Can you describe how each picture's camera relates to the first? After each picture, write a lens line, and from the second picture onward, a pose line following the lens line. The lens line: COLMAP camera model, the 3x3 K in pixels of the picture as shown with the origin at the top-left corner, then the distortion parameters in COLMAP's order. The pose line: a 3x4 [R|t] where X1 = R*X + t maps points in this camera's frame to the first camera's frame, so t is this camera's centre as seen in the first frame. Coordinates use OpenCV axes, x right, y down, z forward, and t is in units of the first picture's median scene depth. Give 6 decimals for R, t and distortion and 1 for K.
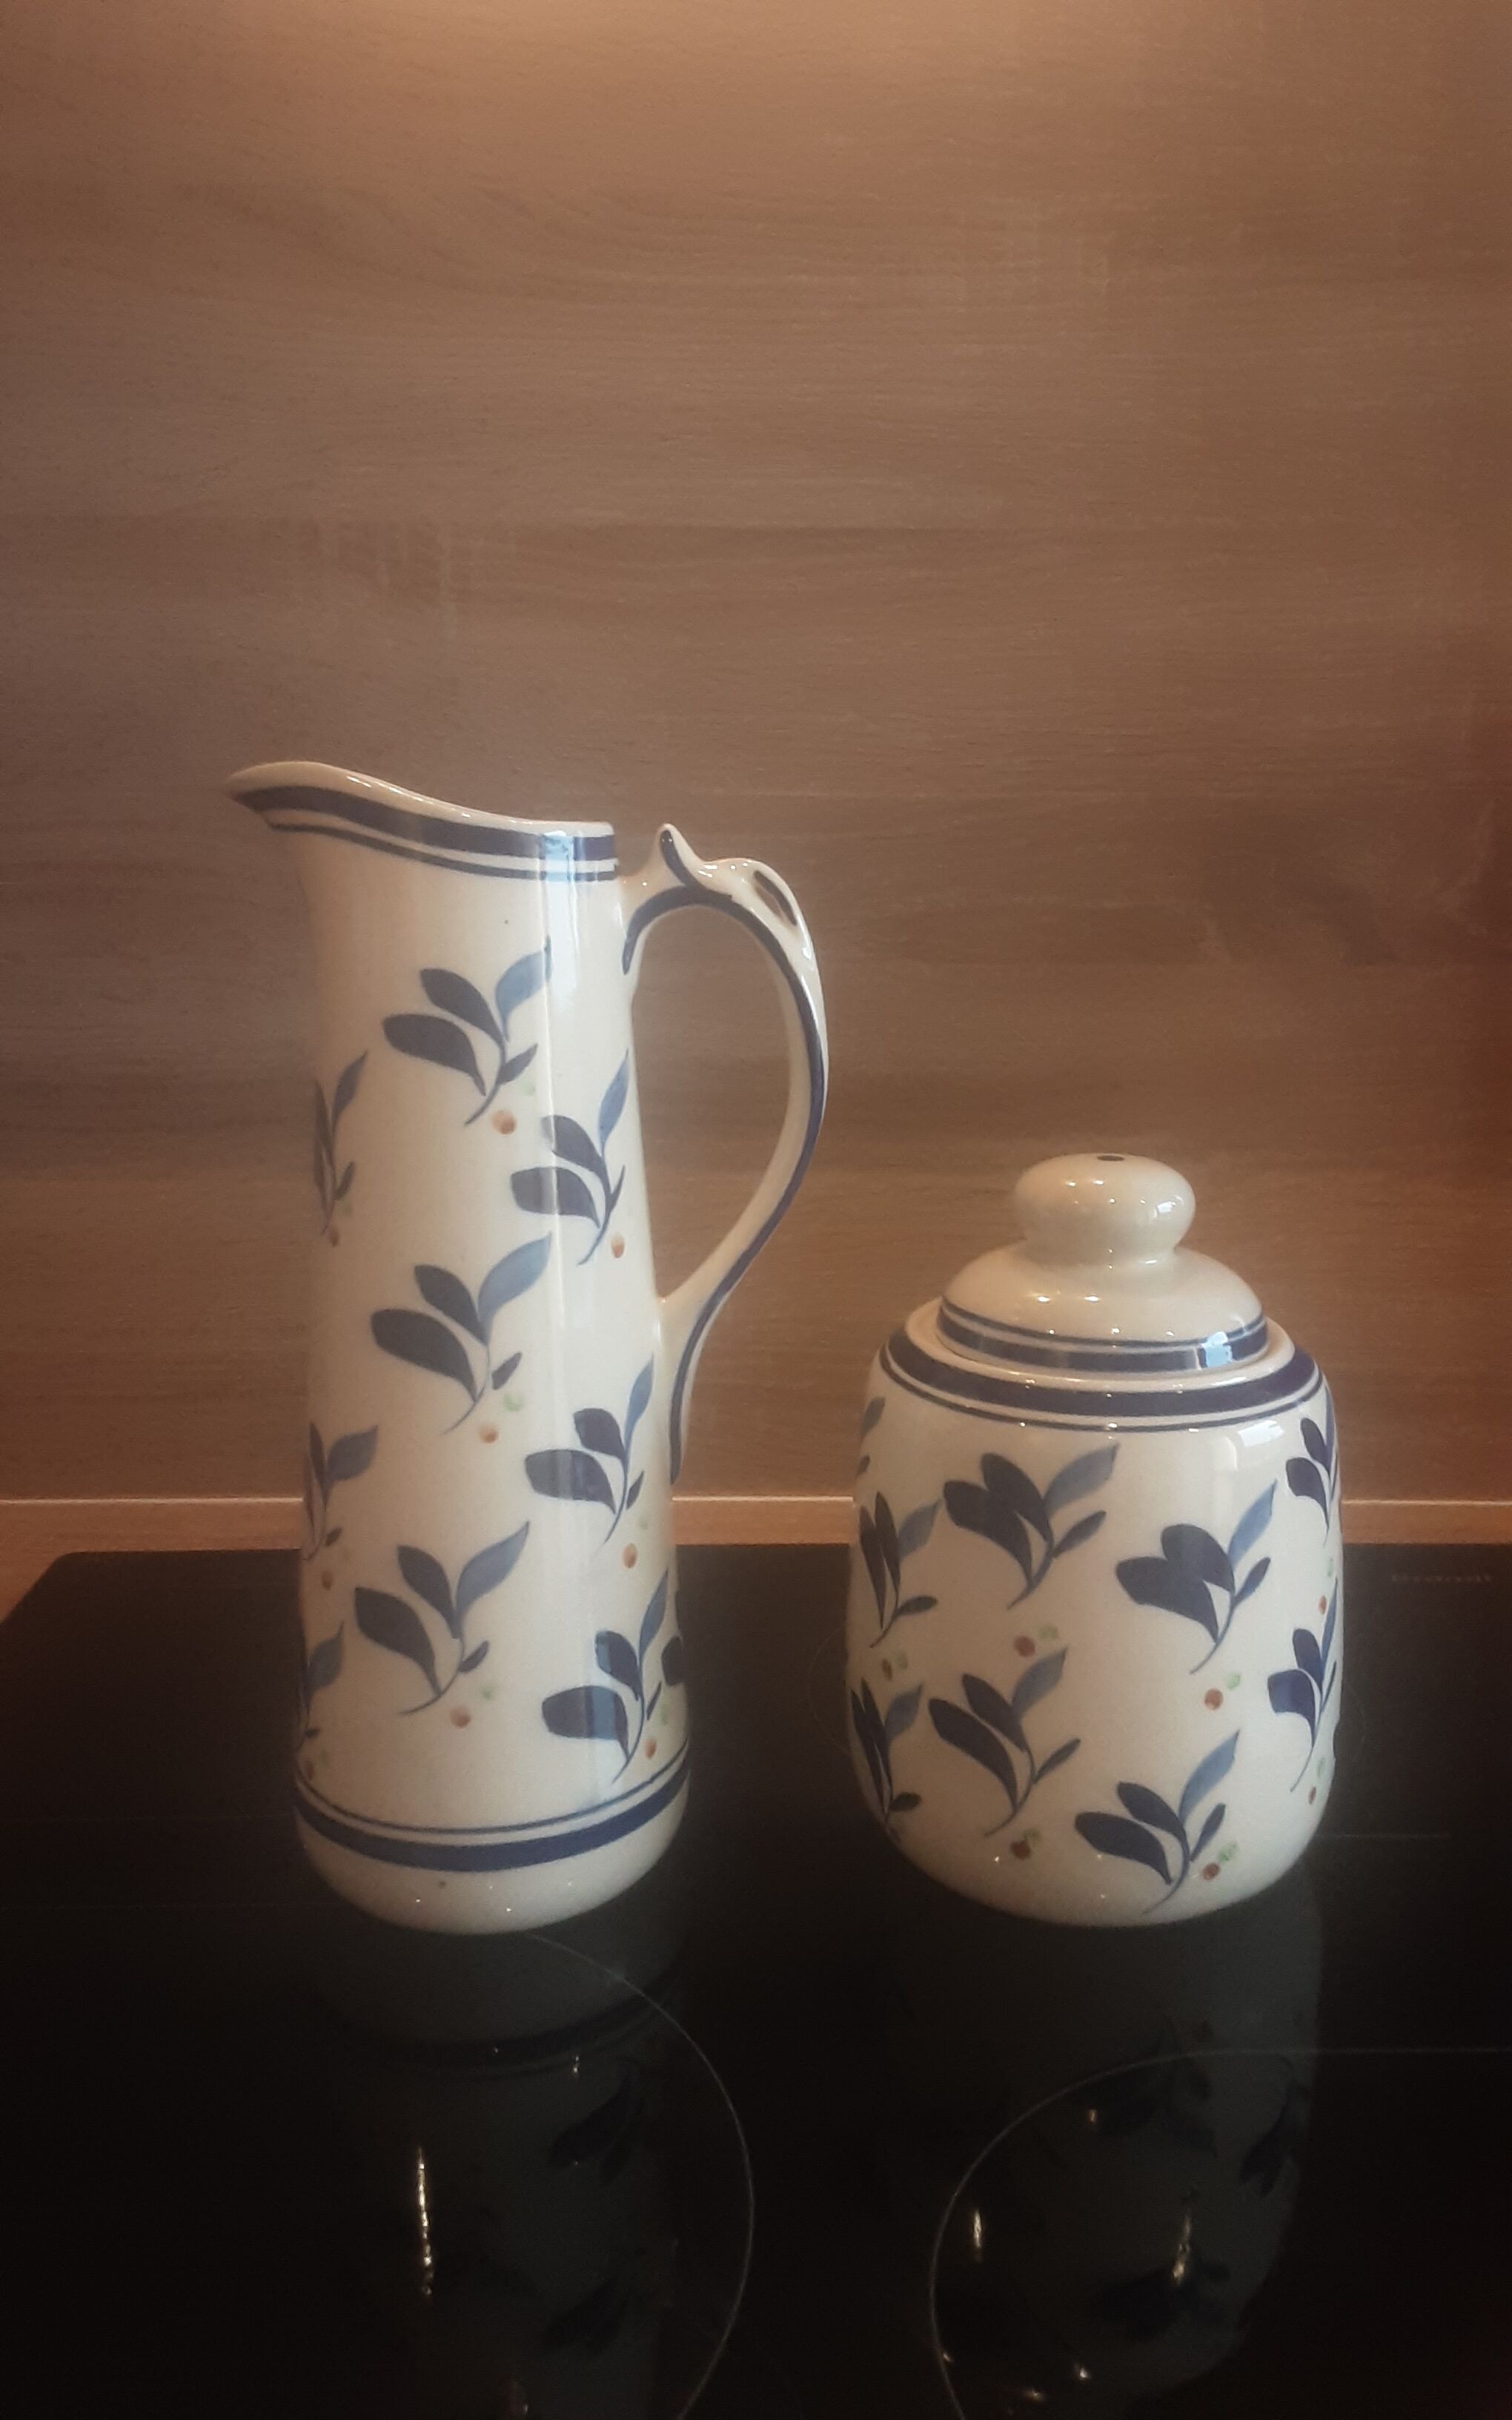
lens RADIAL K [[1970.8, 0, 776.4], [0, 1970.8, 1190.5], [0, 0, 1]] dist [0.135720, -0.196179]
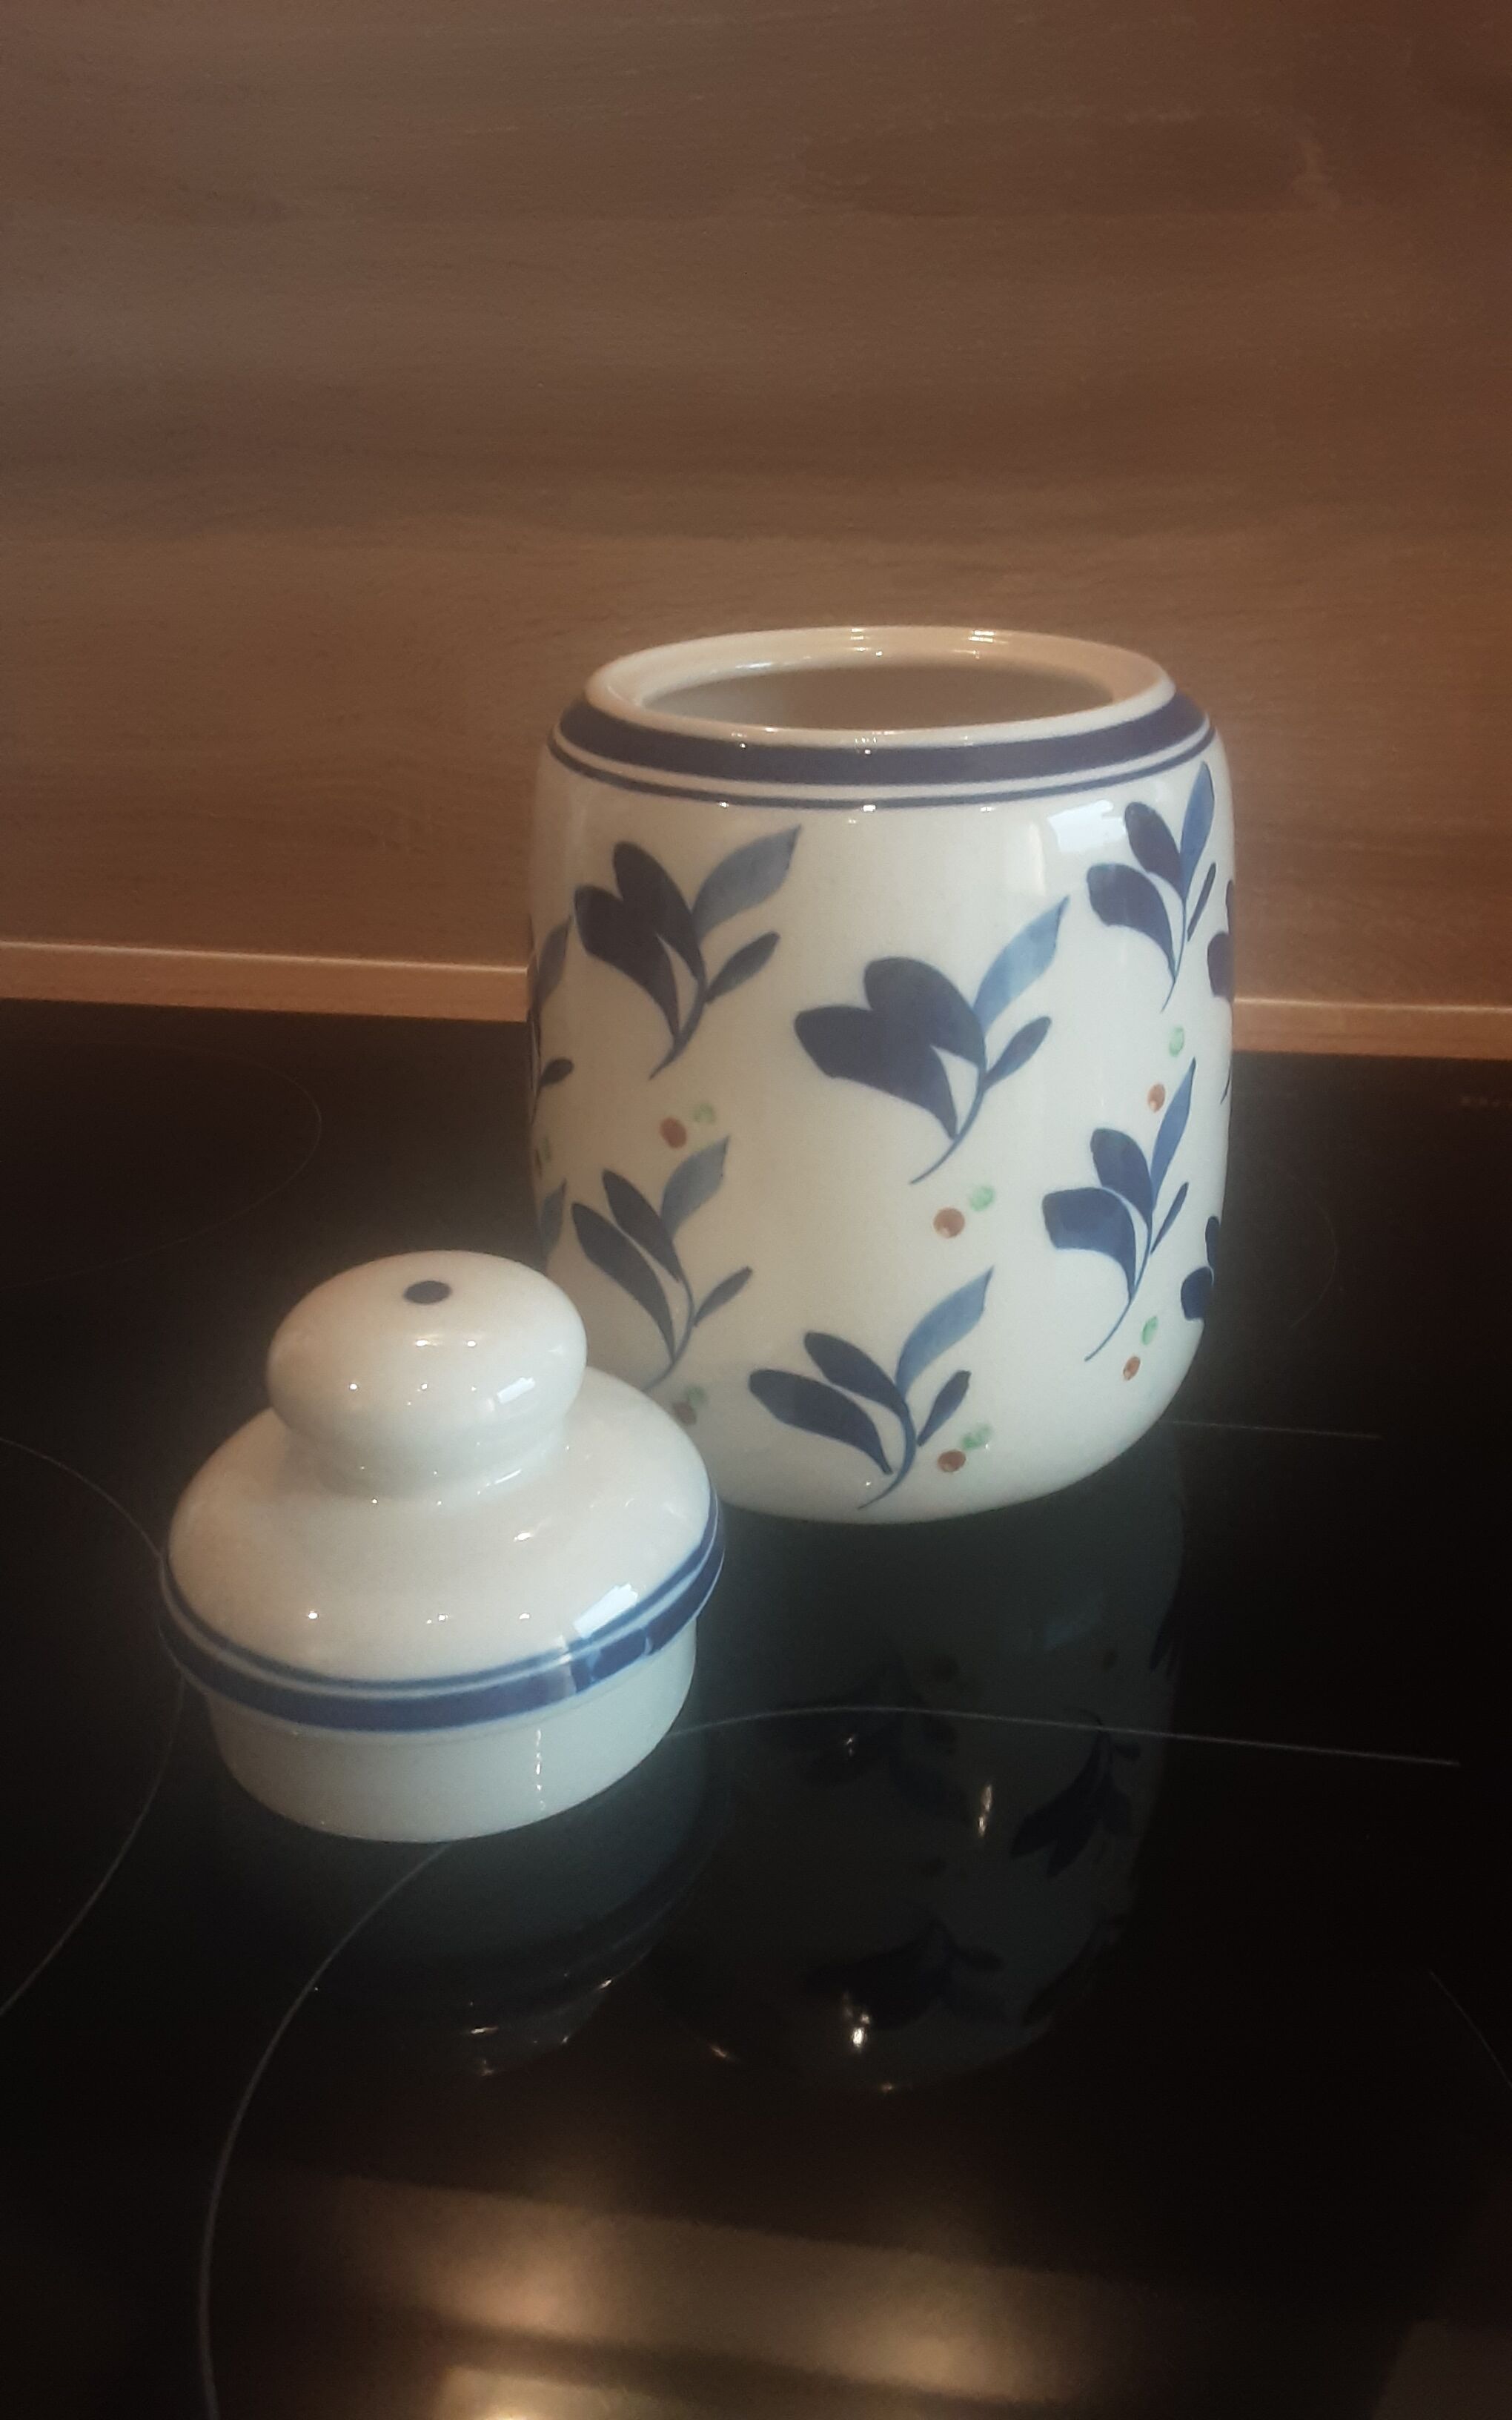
lens RADIAL K [[1991.1, 0, 756.0], [0, 1991.1, 1210.0], [0, 0, 1]] dist [0.109377, -0.201990]
pose [[0.983141, 0.059856, -0.172776, 0.263994], [-0.017918, 0.971893, 0.234741, 0.092497], [0.181970, -0.227688, 0.956580, 0.341192]]
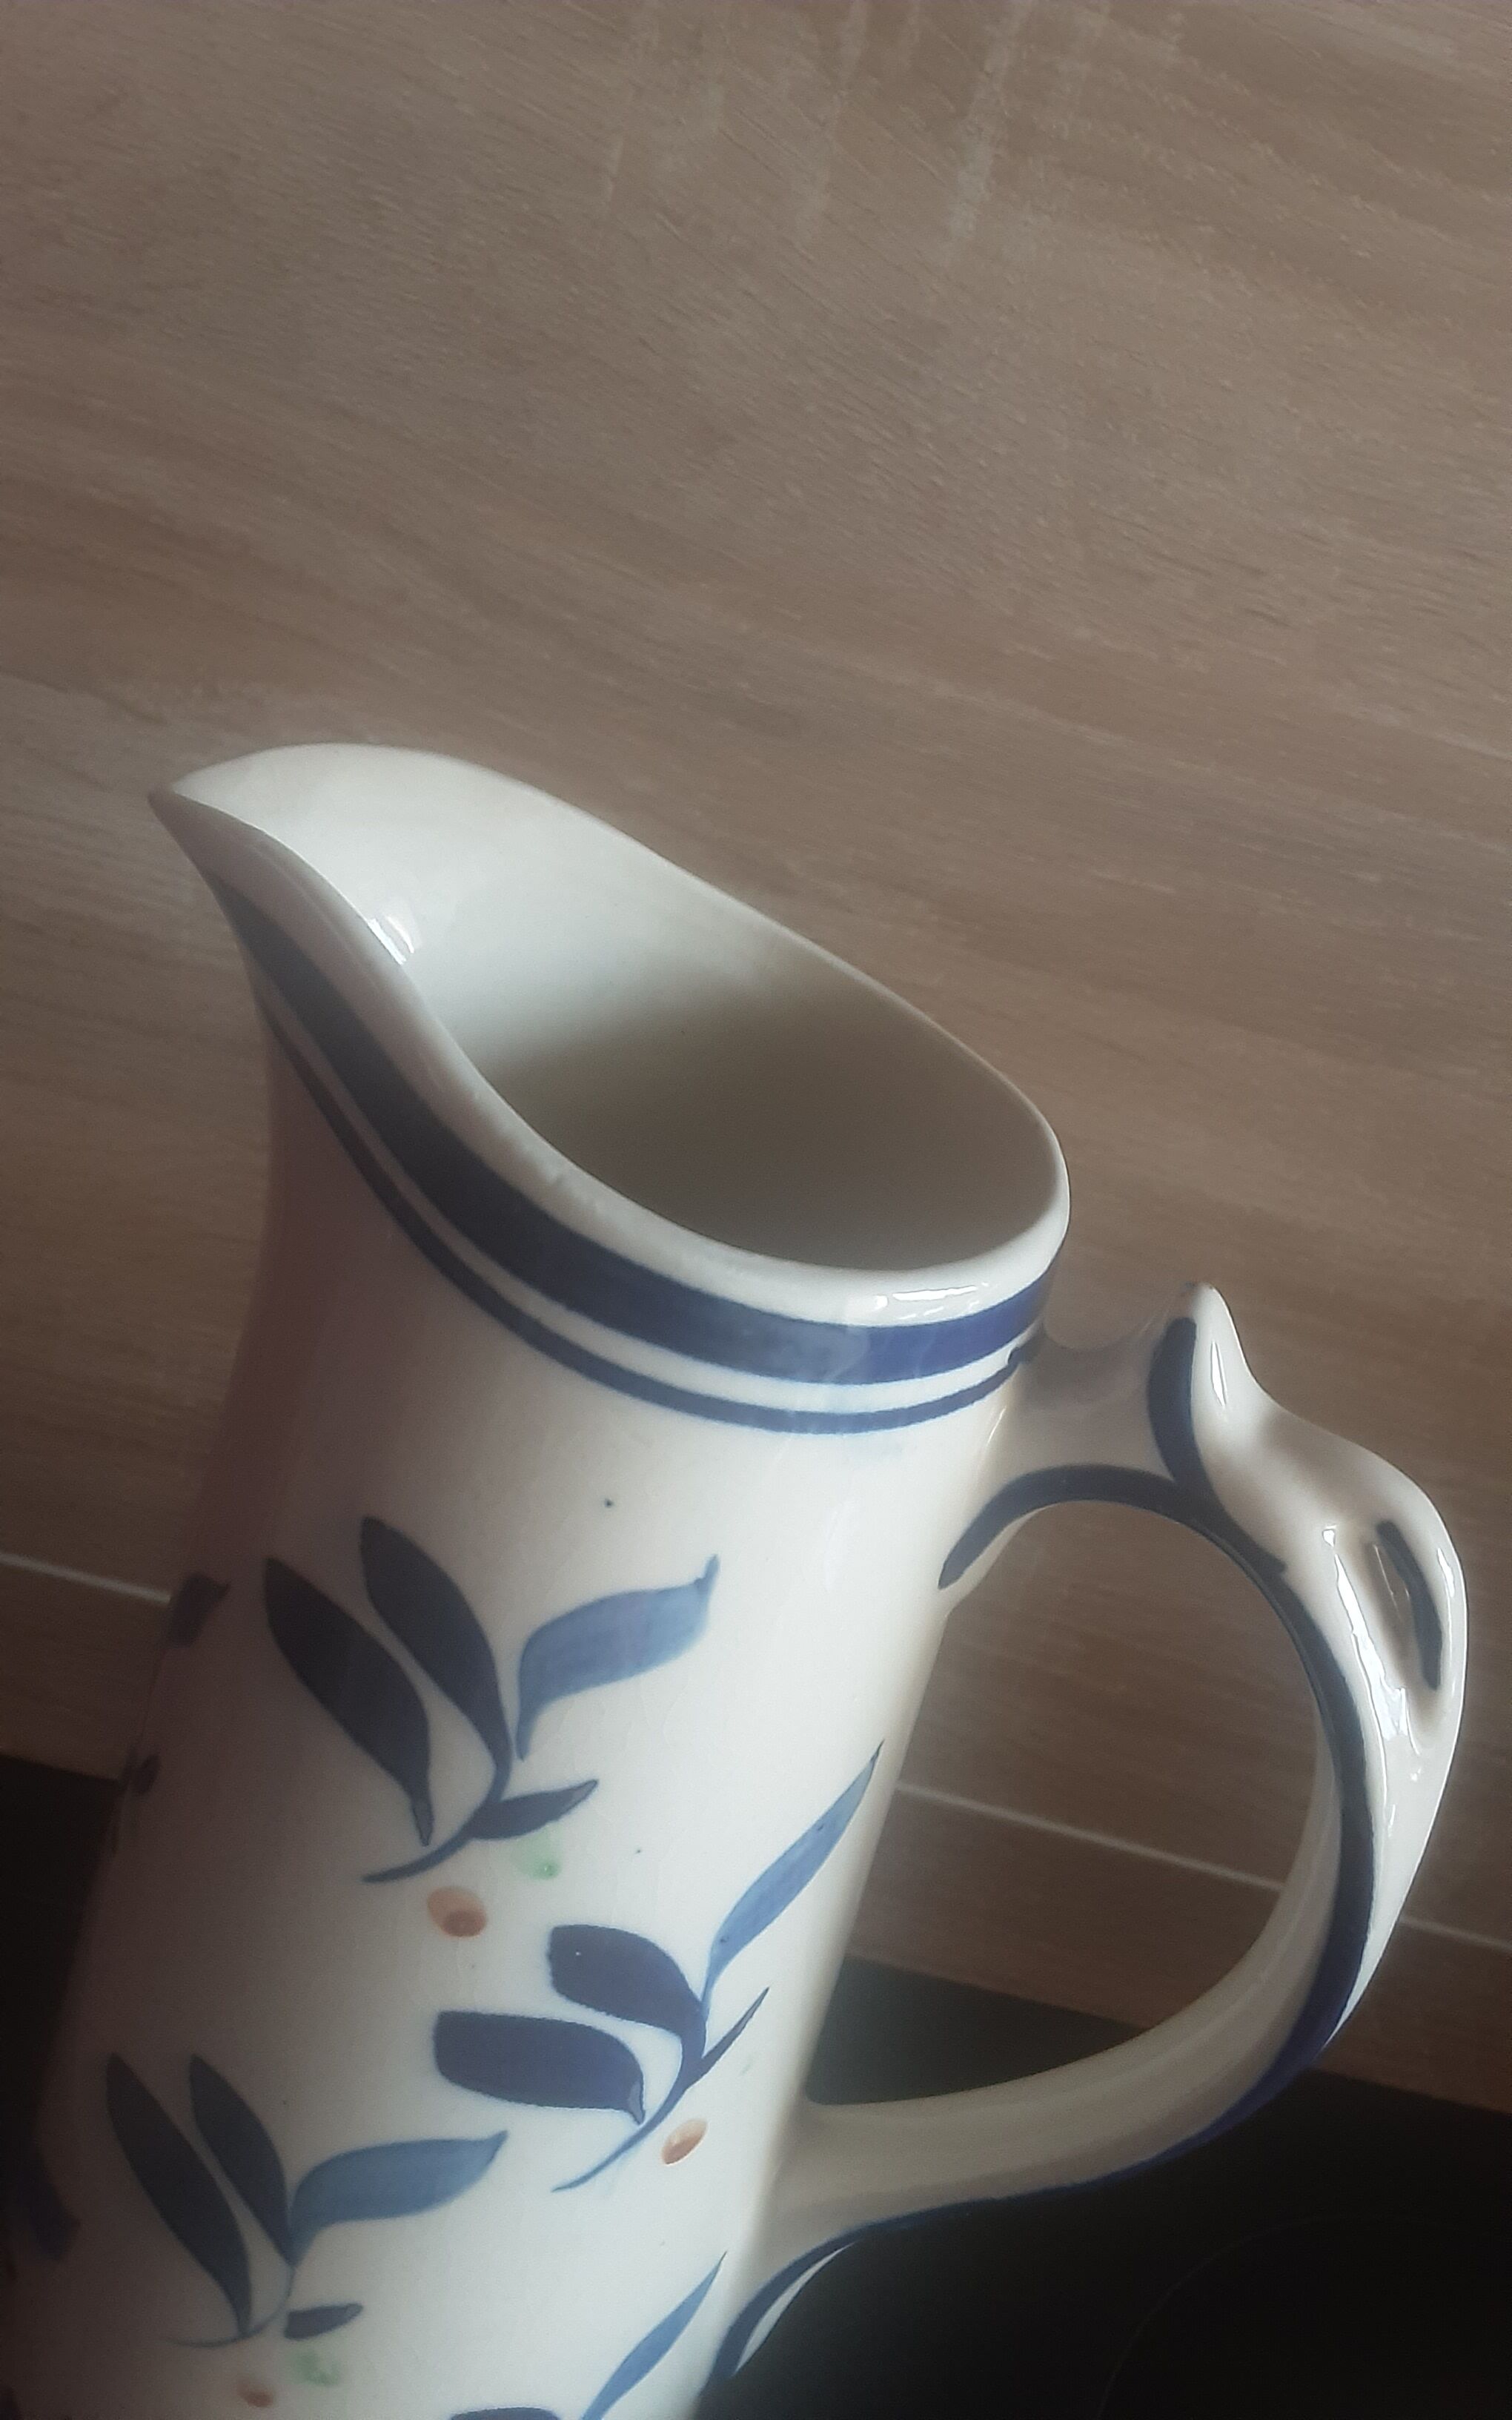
lens RADIAL K [[1991.1, 0, 756.0], [0, 1991.1, 1210.0], [0, 0, 1]] dist [0.109377, -0.201990]
pose [[0.918085, 0.370380, -0.141206, -0.088903], [-0.308336, 0.891167, 0.332792, -0.319876], [0.249098, -0.261992, 0.932368, 0.753440]]
